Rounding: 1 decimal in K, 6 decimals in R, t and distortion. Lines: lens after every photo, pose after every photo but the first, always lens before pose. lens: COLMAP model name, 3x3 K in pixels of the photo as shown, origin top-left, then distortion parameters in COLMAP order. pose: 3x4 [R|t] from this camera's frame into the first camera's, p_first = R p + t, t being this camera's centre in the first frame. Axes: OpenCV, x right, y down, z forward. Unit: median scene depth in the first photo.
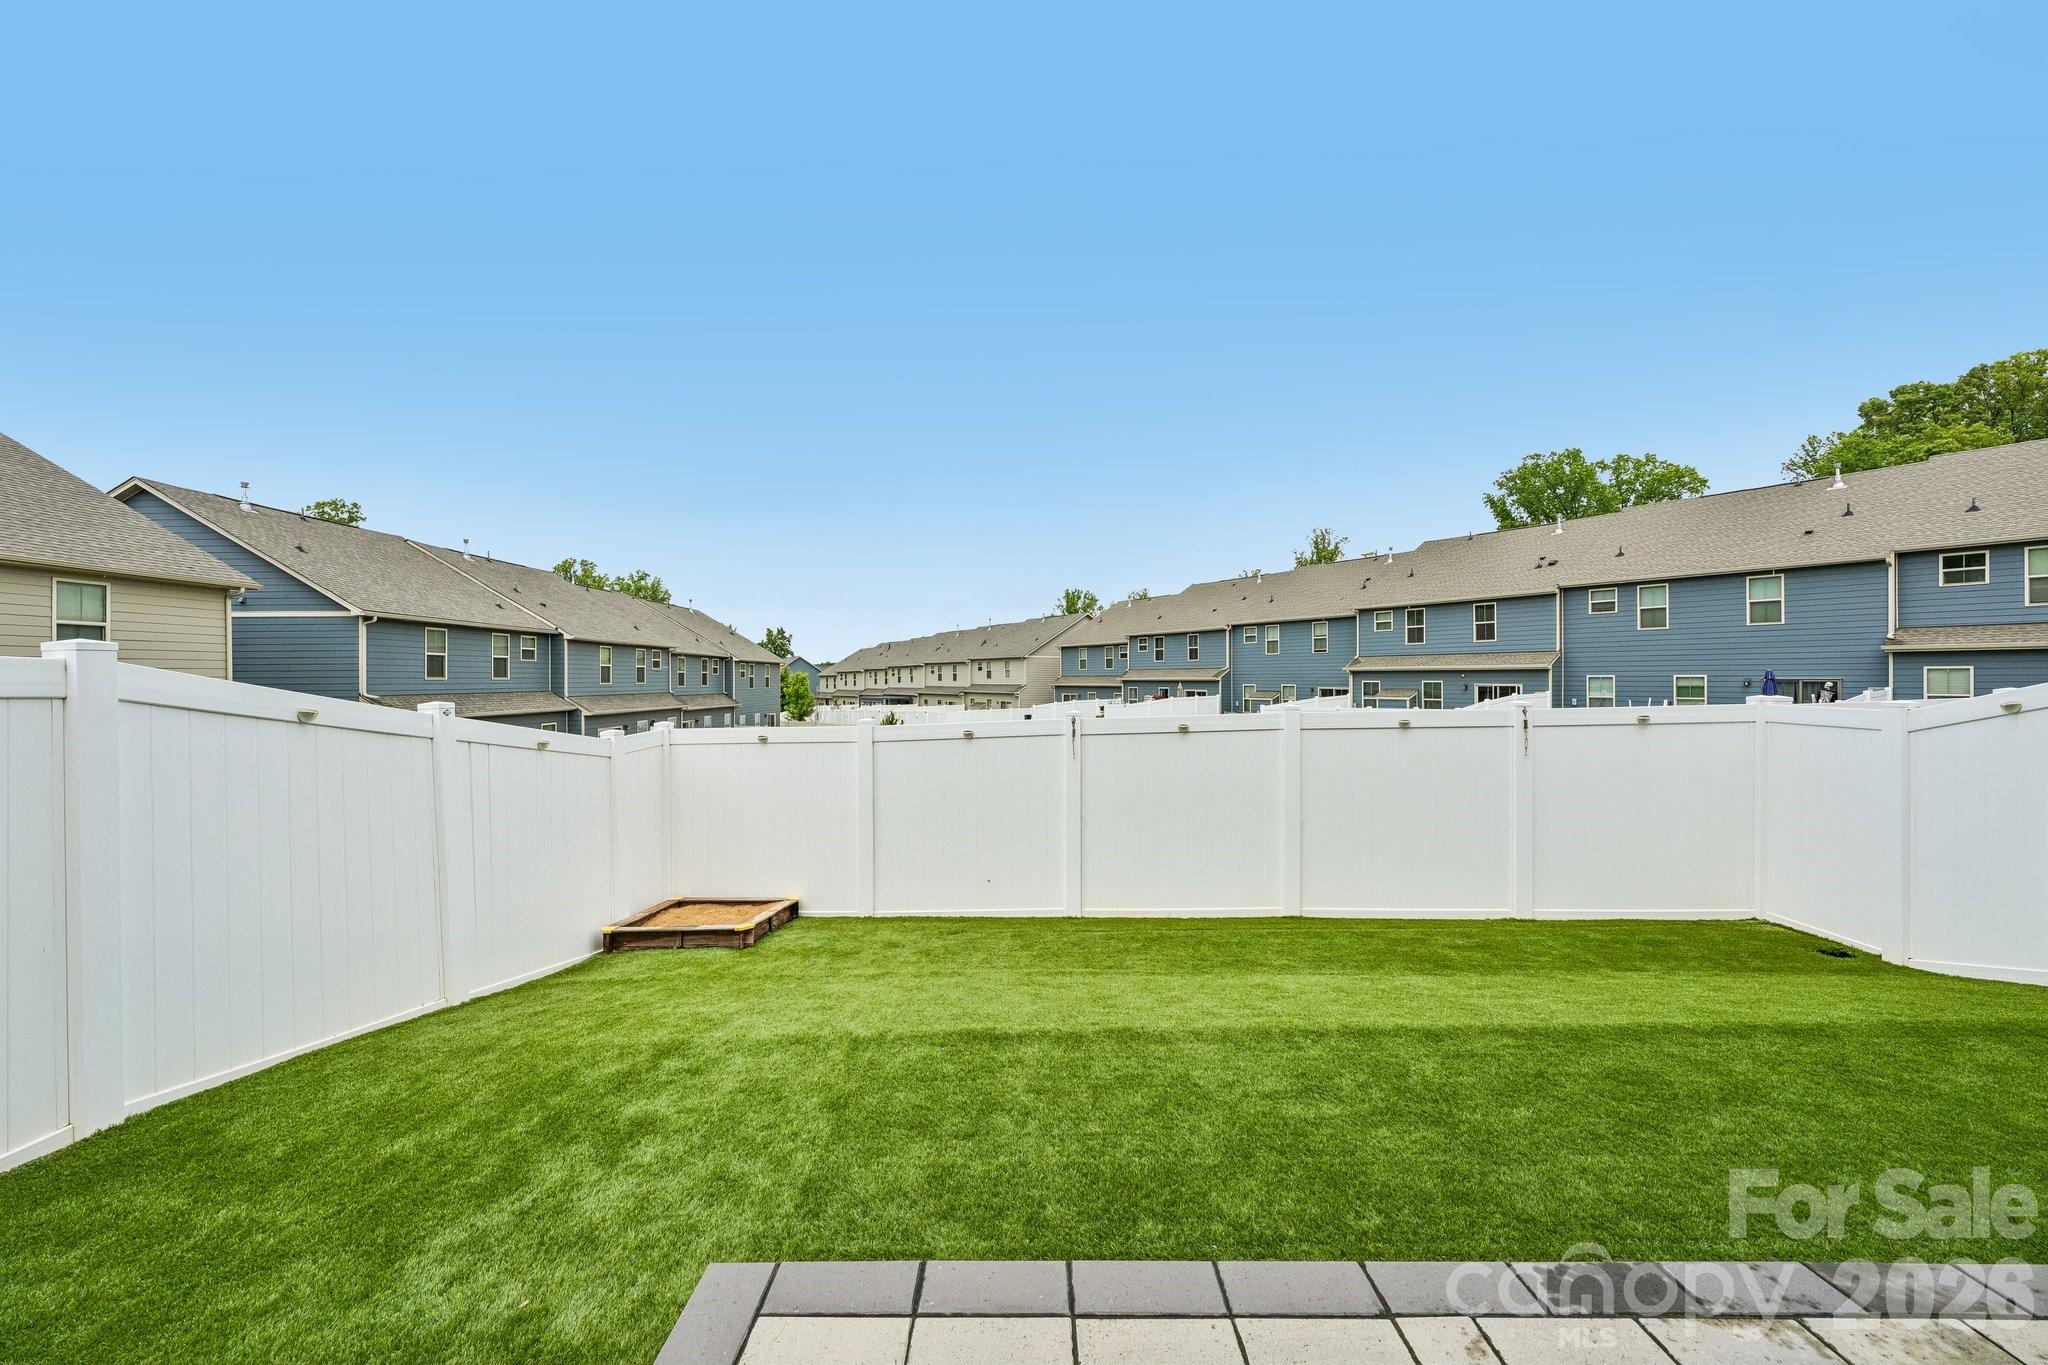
lens RADIAL K [[810.1, 0, 1015.7], [0, 810.1, 676.0], [0, 0, 1]] dist [0.000713, -0.000495]
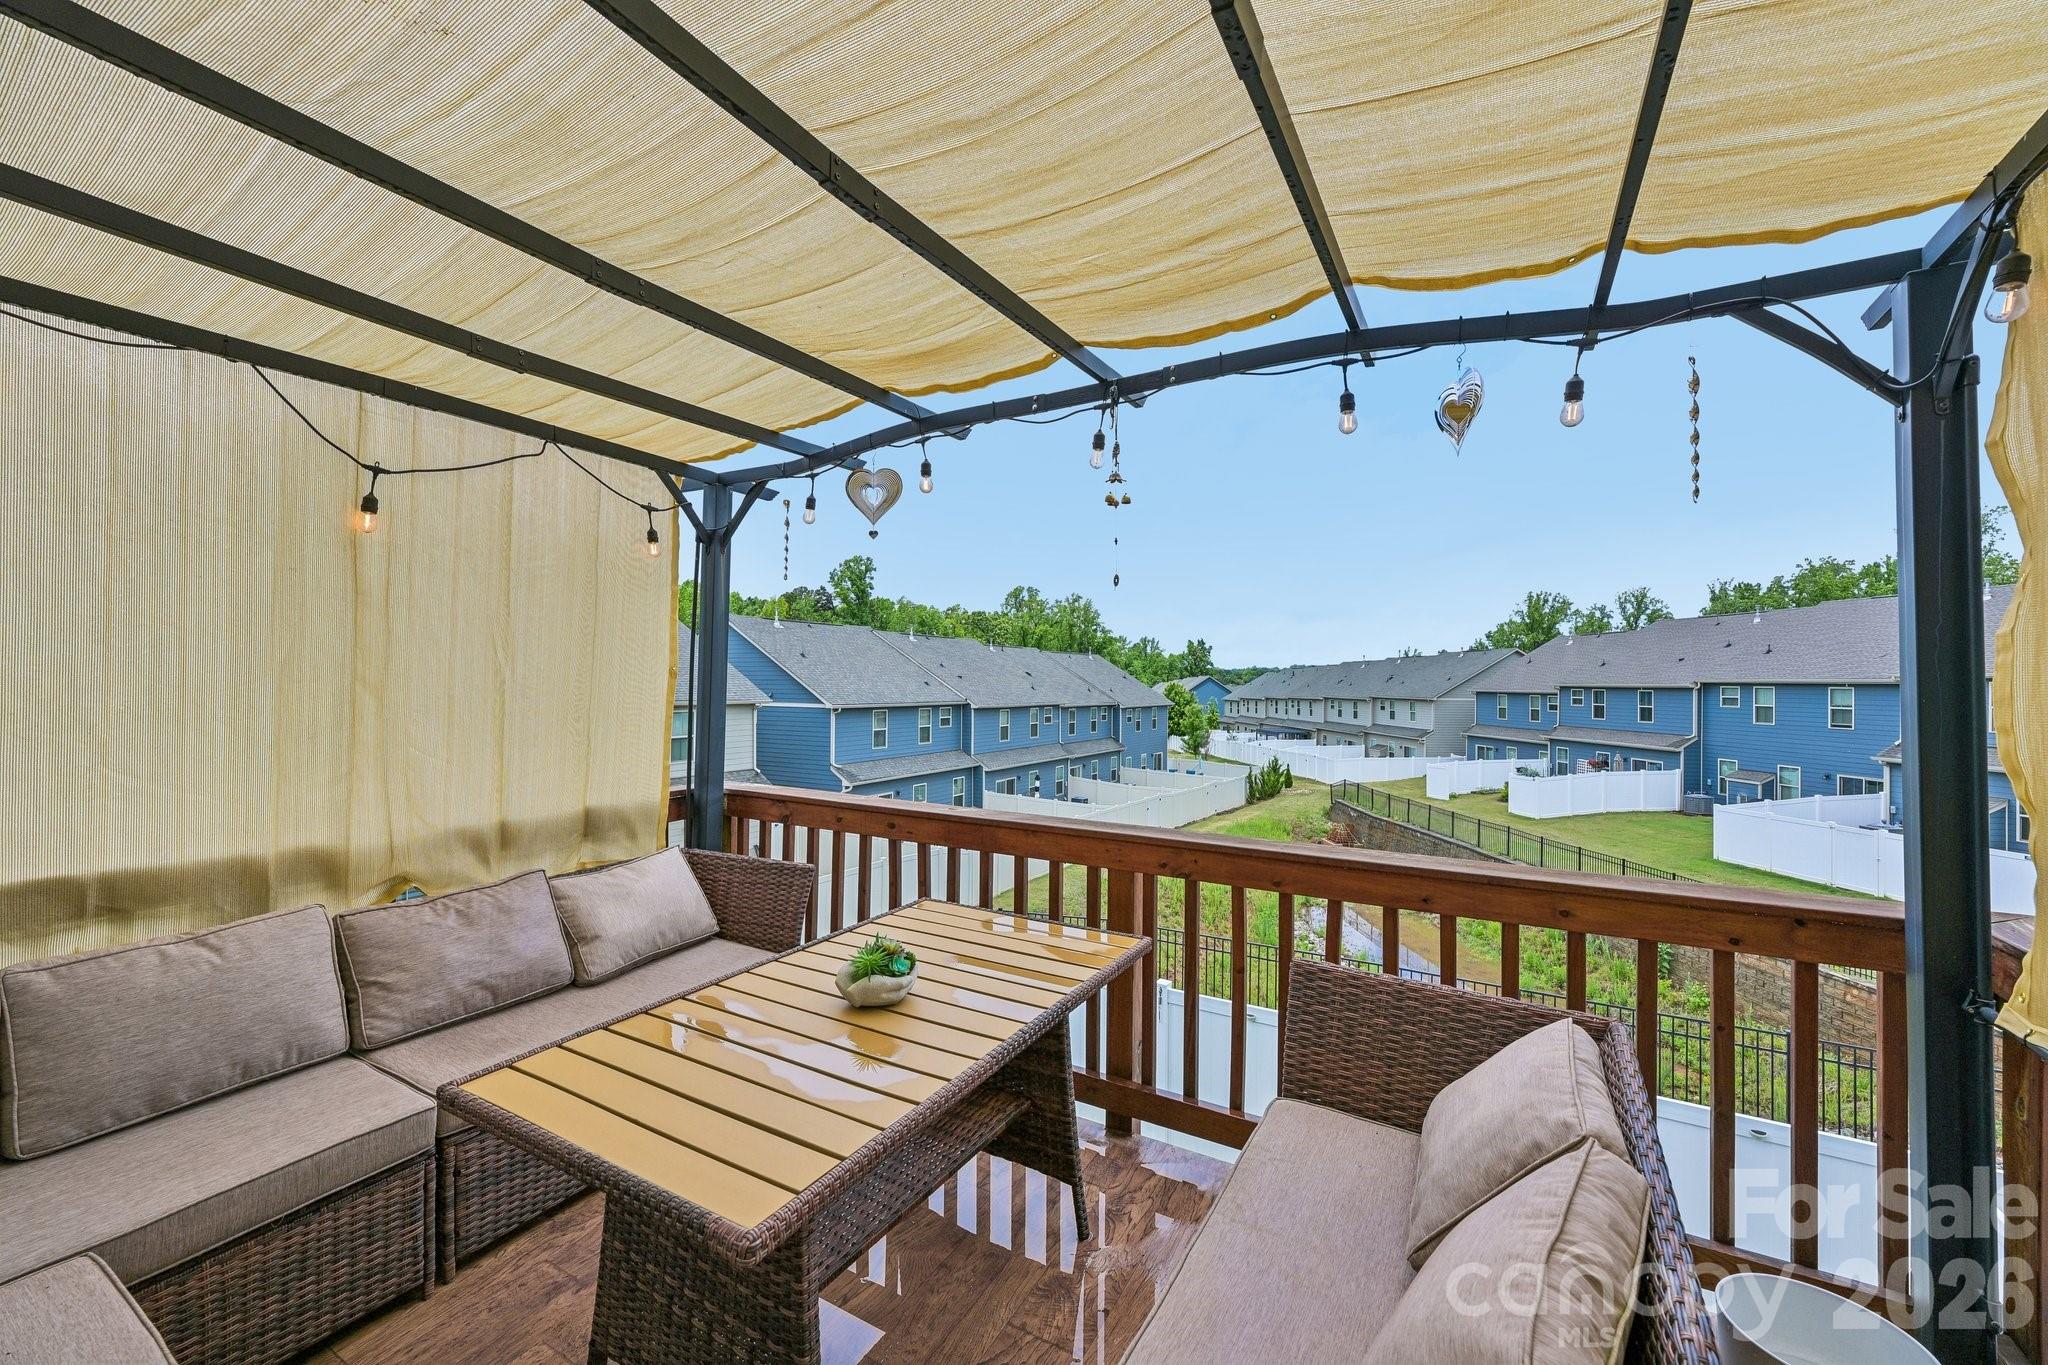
lens RADIAL K [[810.1, 0, 1021.3], [0, 810.1, 682.9], [0, 0, 1]] dist [0.000713, -0.000495]
pose [[0.870445, 0.014620, -0.492048, 0.100375], [-0.009771, 0.999875, 0.012423, -0.087220], [0.492168, -0.006006, 0.870479, -0.031928]]
